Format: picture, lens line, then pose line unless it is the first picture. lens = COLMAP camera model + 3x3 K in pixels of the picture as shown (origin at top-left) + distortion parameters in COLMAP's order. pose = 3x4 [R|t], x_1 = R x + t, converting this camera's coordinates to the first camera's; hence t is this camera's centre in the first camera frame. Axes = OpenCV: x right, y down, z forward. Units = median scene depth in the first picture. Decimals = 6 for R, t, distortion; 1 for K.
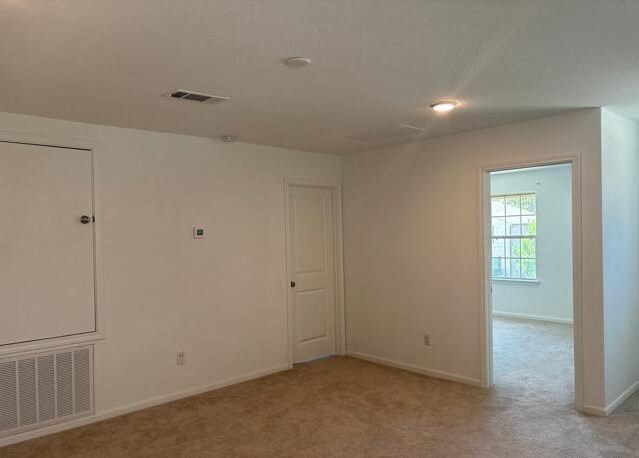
lens RADIAL K [[484.7, 0, 318.3], [0, 484.7, 238.0], [0, 0, 1]] dist [0.021161, -0.024115]
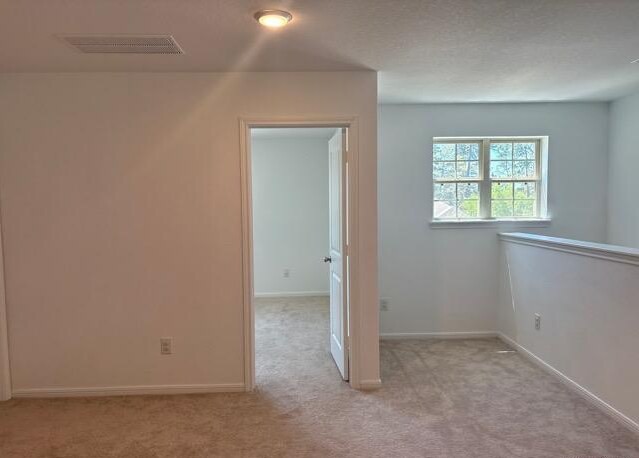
lens RADIAL K [[484.7, 0, 318.3], [0, 484.7, 238.0], [0, 0, 1]] dist [0.021161, -0.024115]
pose [[0.657911, -0.040726, 0.751993, -0.201249], [0.008017, 0.998859, 0.047082, 0.012062], [-0.753053, -0.024947, 0.657487, 0.398861]]
